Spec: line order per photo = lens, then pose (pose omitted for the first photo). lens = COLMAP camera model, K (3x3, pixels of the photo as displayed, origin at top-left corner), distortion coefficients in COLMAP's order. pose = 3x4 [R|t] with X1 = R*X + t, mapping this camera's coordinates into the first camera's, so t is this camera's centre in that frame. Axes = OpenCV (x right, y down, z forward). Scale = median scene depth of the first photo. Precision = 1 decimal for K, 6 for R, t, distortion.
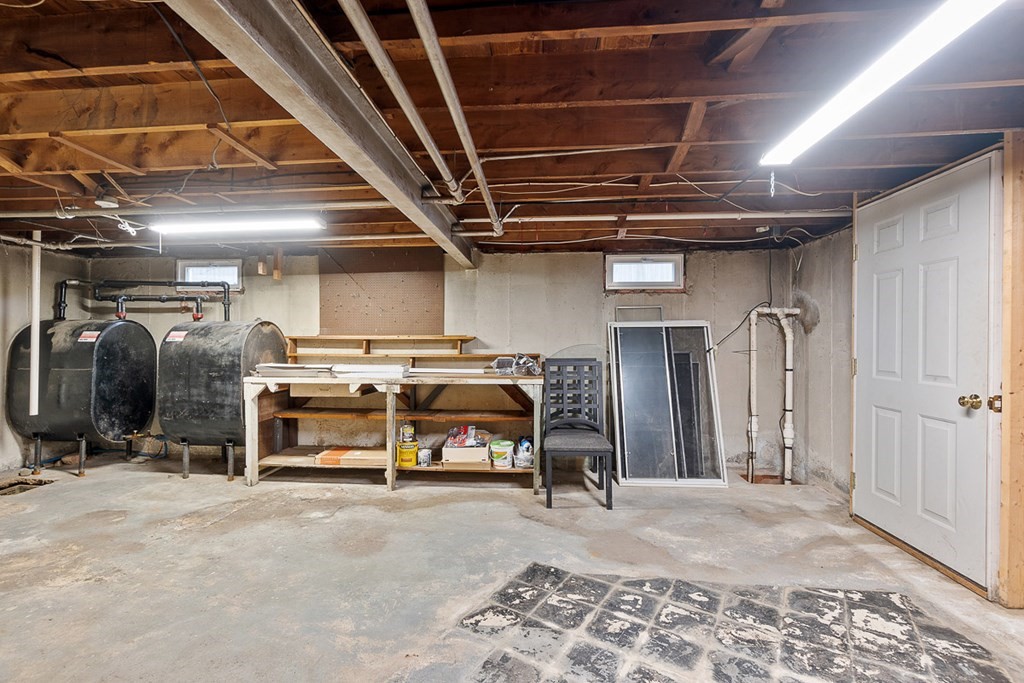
lens RADIAL K [[470.1, 0, 496.9], [0, 470.1, 341.8], [0, 0, 1]] dist [-0.000730, -0.000588]
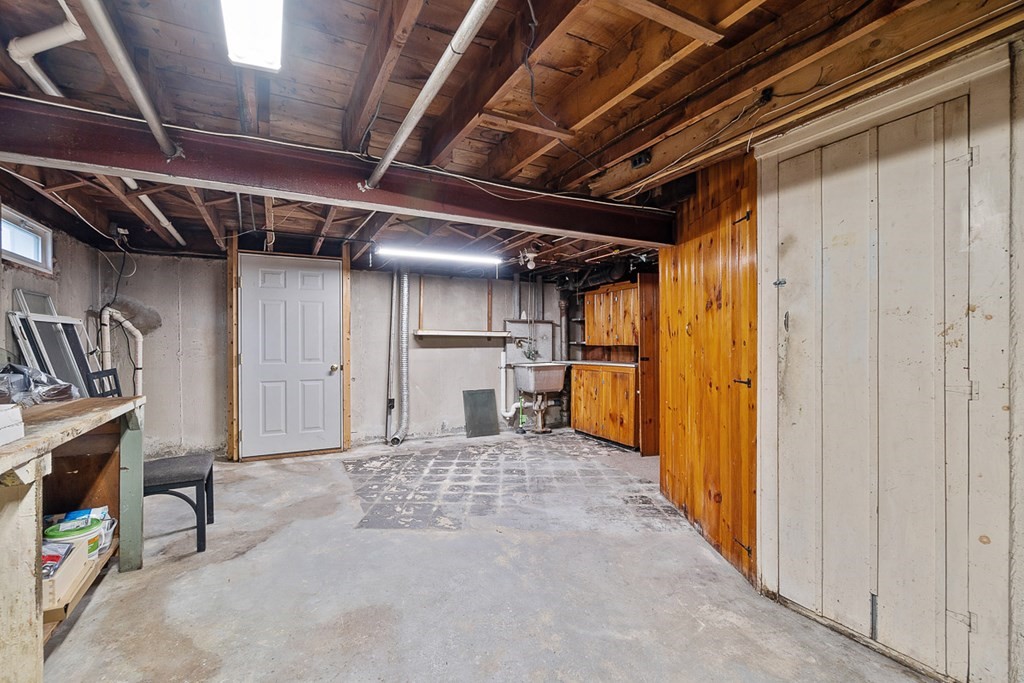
lens RADIAL K [[455.0, 0, 500.9], [0, 455.0, 345.1], [0, 0, 1]] dist [0.001806, -0.000144]
pose [[-0.551029, -0.005056, 0.834471, -1.299688], [0.006002, 0.999932, 0.010023, 0.000429], [-0.834465, 0.010532, -0.550961, 1.604446]]
